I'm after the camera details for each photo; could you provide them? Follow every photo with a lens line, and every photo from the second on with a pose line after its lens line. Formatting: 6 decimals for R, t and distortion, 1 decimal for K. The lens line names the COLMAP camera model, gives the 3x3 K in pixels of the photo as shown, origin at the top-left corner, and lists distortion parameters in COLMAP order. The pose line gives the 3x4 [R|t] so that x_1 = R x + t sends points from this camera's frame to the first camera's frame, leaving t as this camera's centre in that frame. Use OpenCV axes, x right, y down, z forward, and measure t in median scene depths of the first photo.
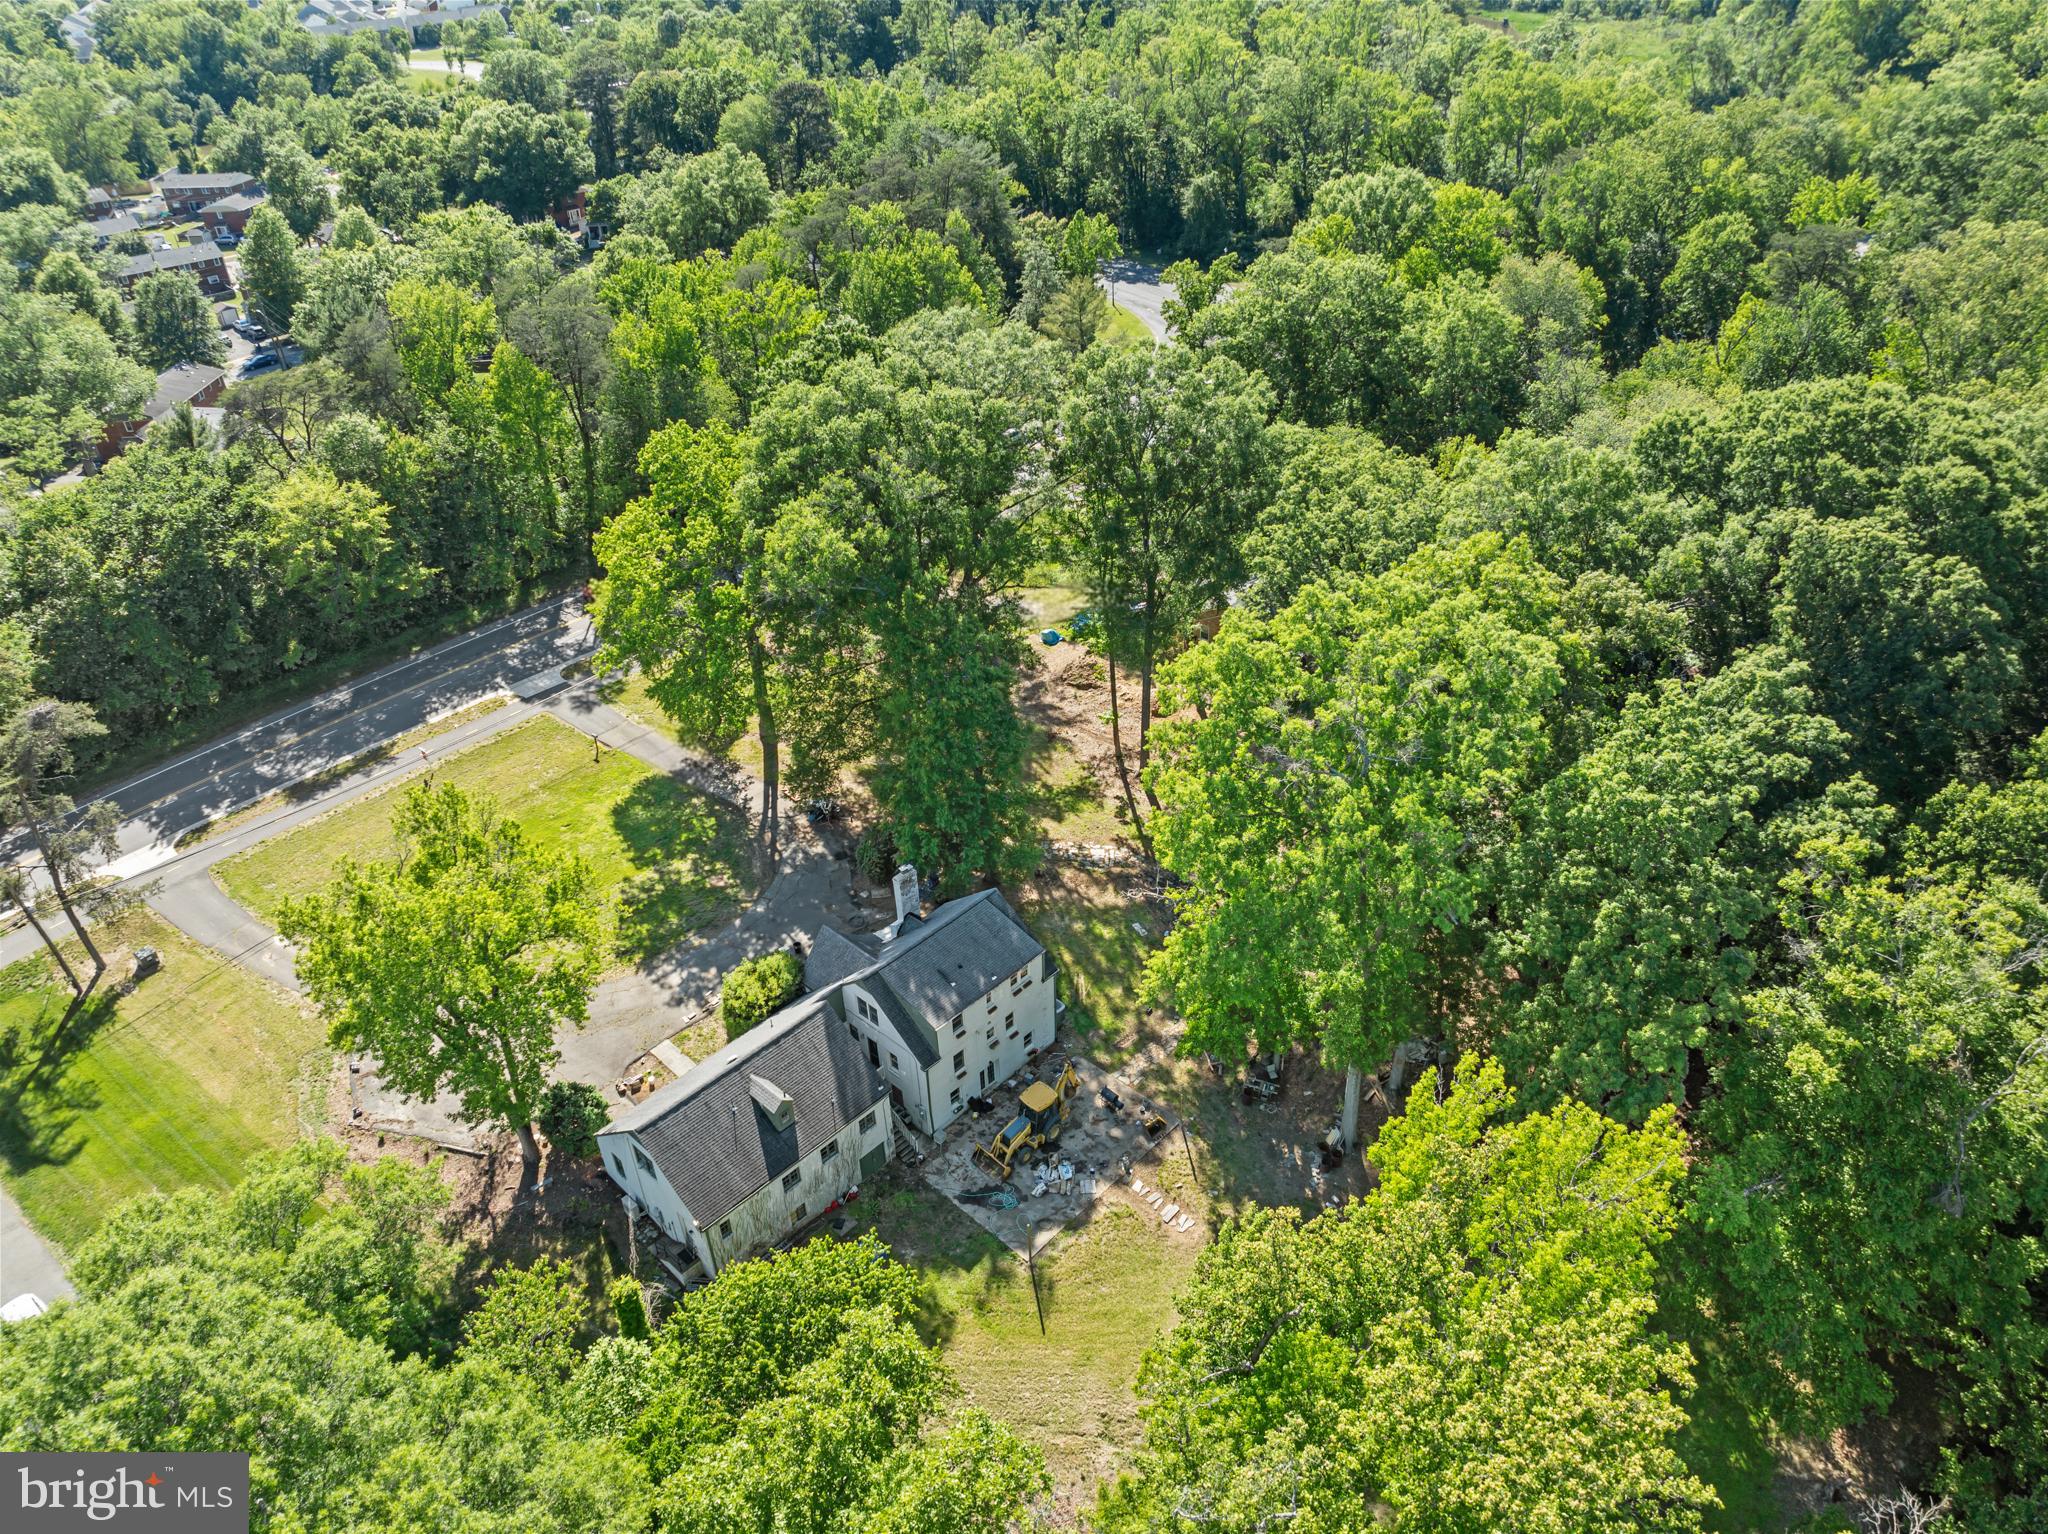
lens RADIAL K [[1424.2, 0, 1024.0], [0, 1424.2, 767.0], [0, 0, 1]] dist [-0.022195, -0.004390]
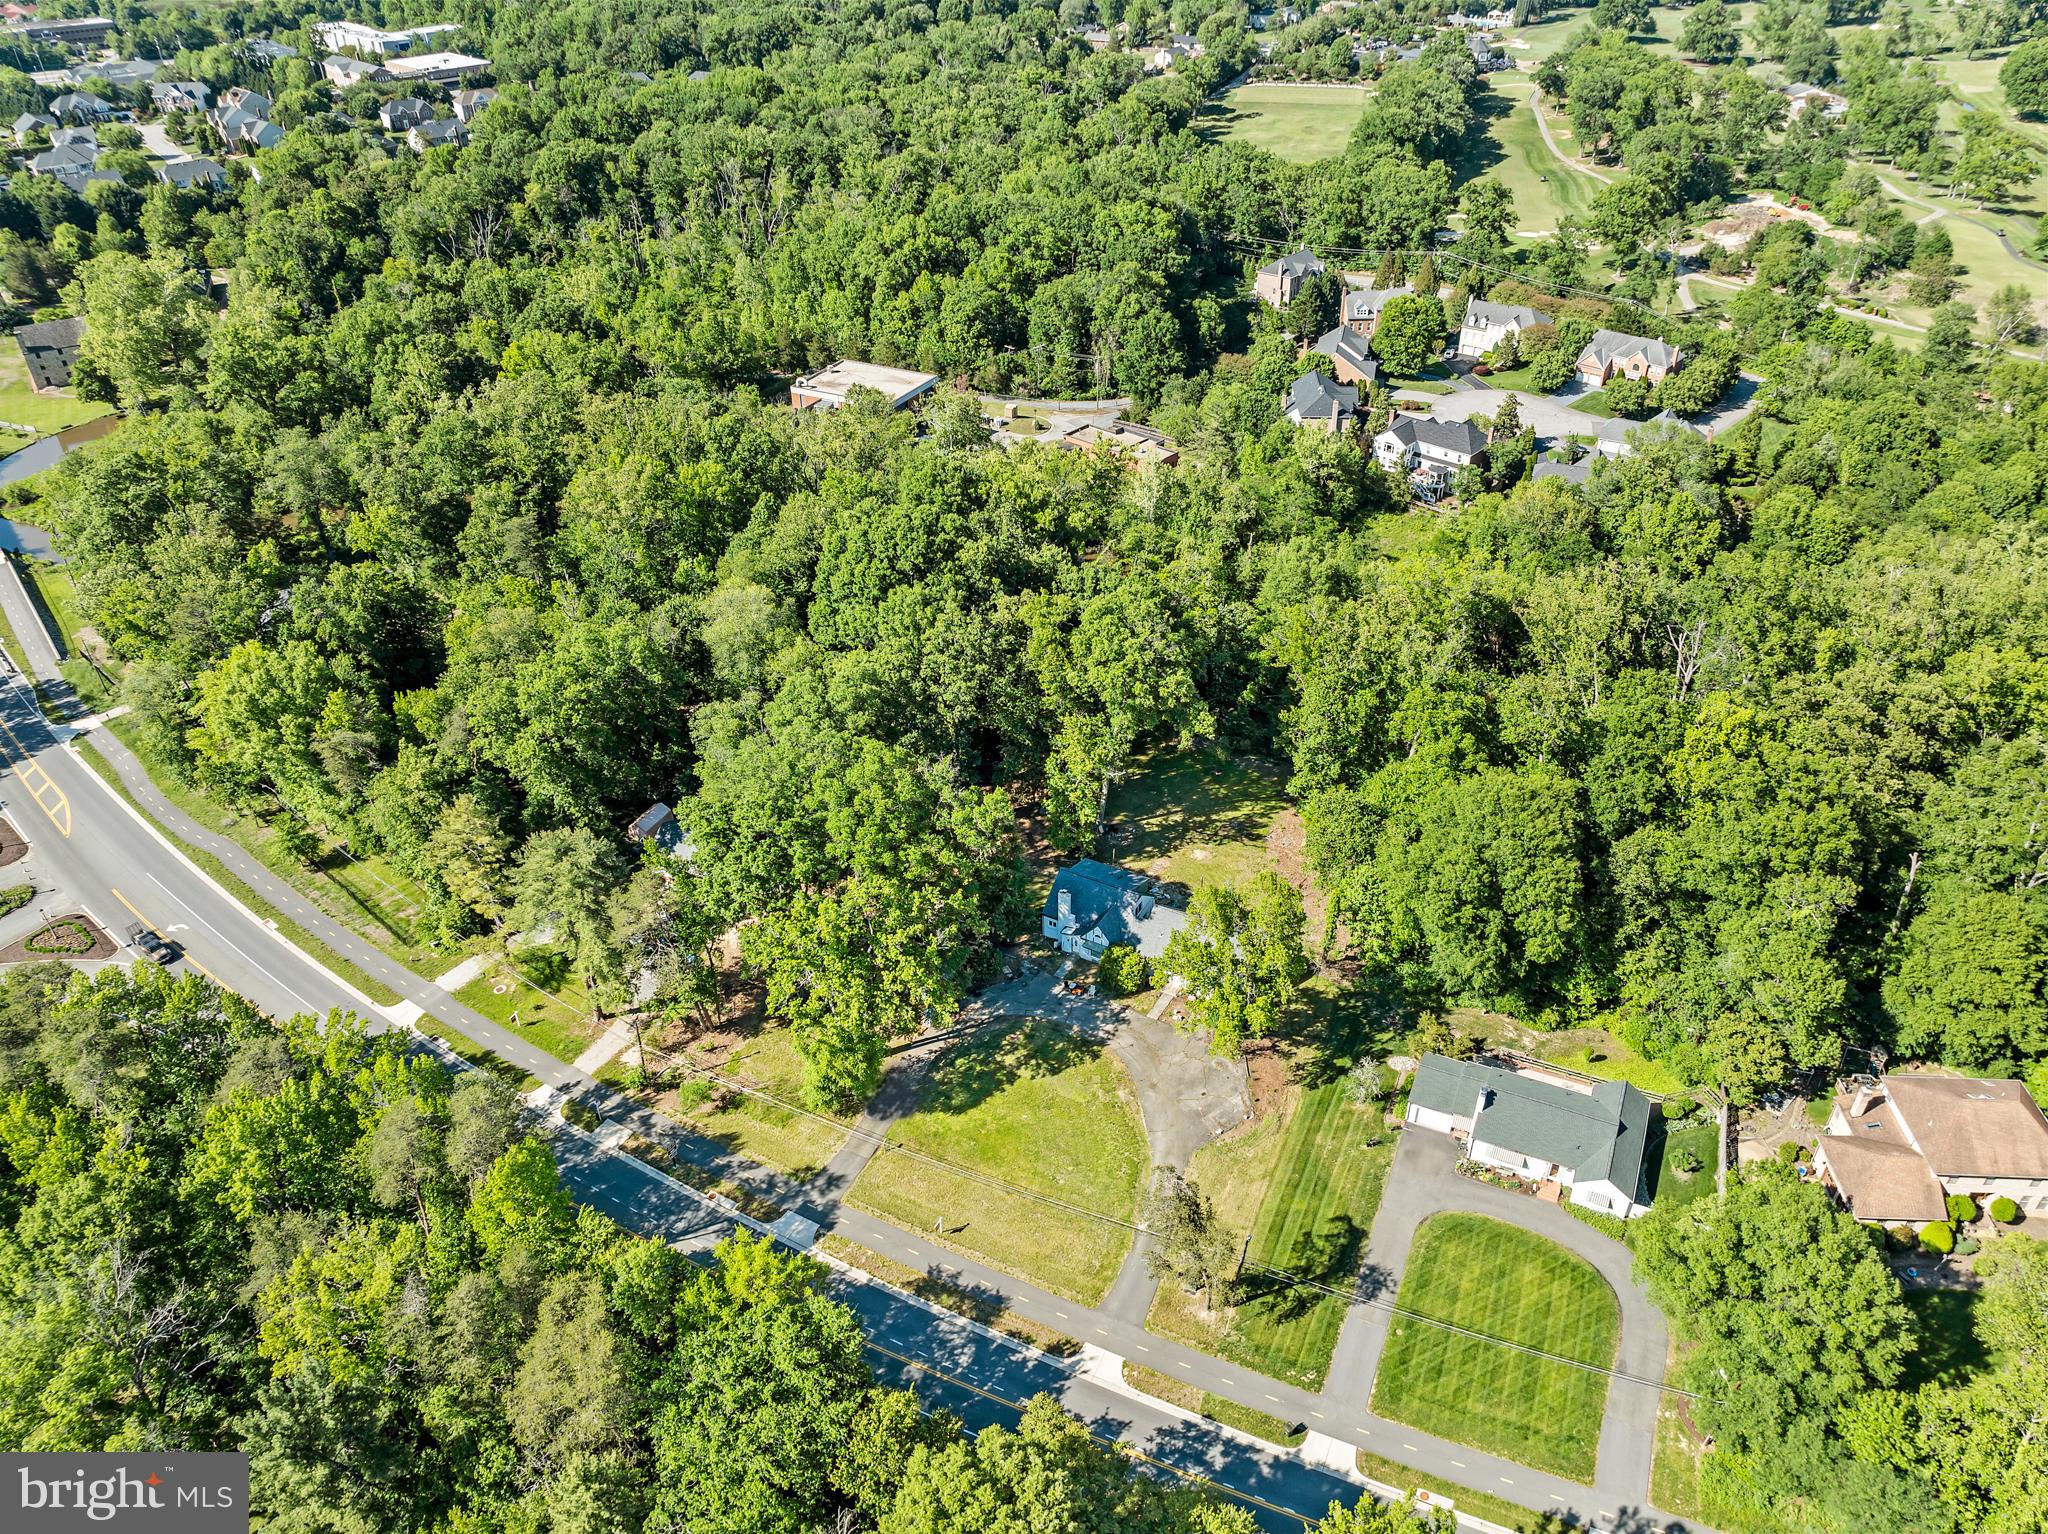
lens RADIAL K [[1424.2, 0, 1024.0], [0, 1424.2, 767.0], [0, 0, 1]] dist [-0.022195, -0.004390]
pose [[-0.250193, -0.496813, 0.831011, -1.350287], [0.545455, 0.636810, 0.544932, -0.956010], [-0.799926, 0.589618, 0.111664, 0.602978]]
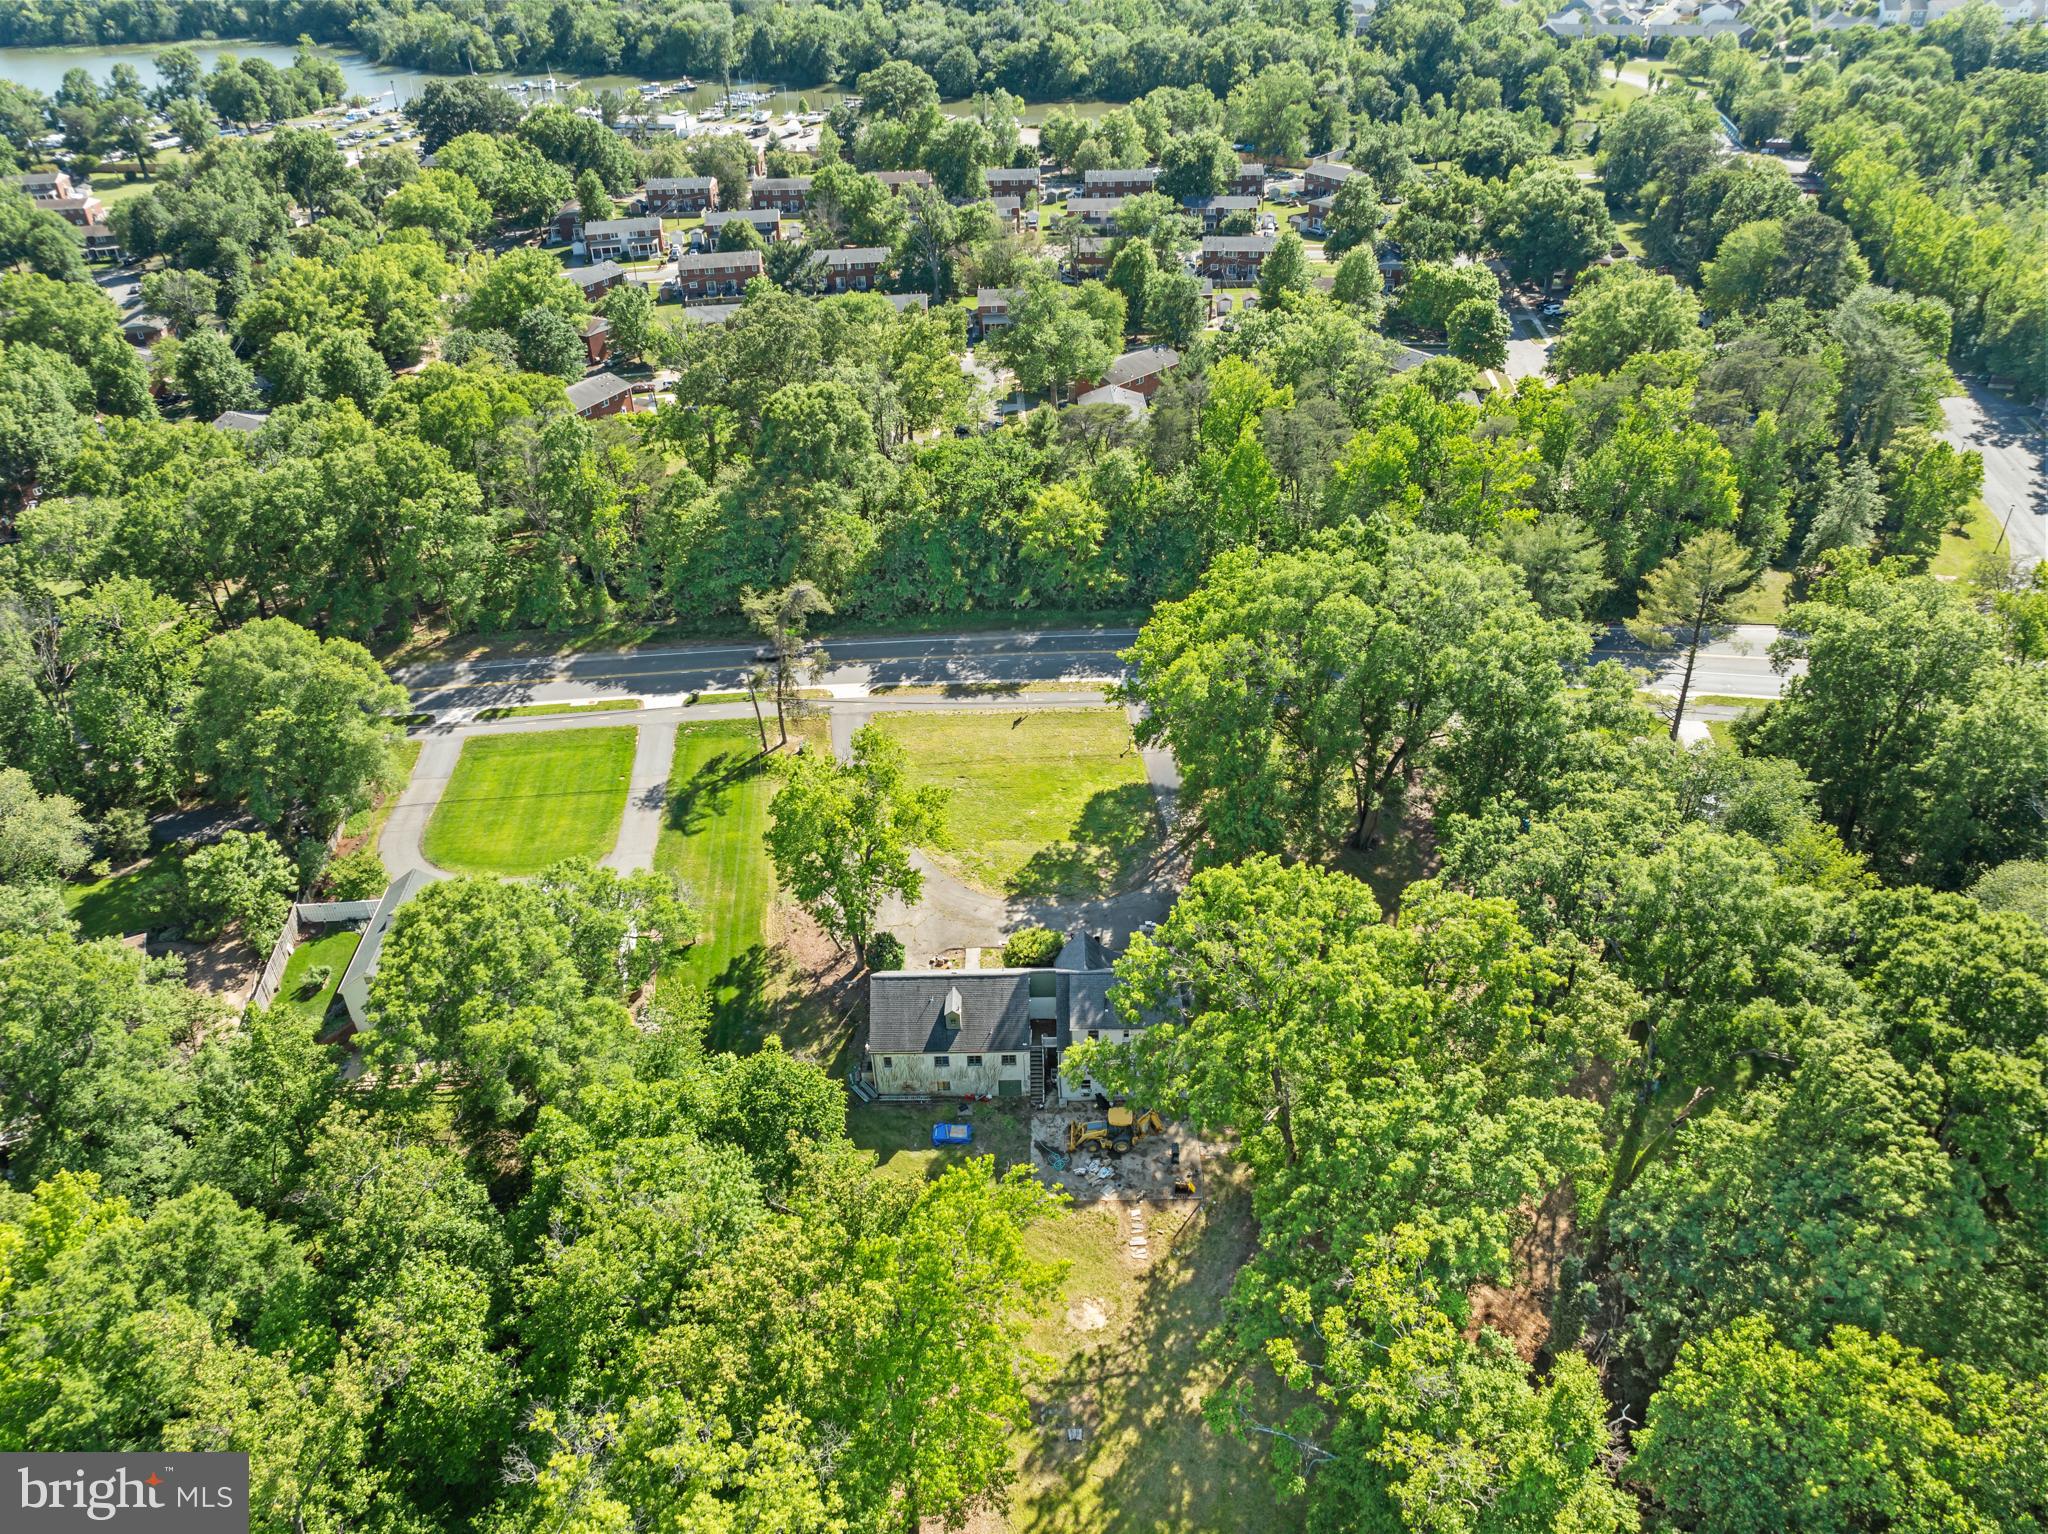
lens RADIAL K [[1424.2, 0, 1024.0], [0, 1424.2, 767.0], [0, 0, 1]] dist [-0.022195, -0.004390]
pose [[0.694851, 0.420273, -0.583569, 0.458439], [-0.407228, 0.898774, 0.162392, -0.190758], [0.592745, 0.124807, 0.795661, -0.128069]]
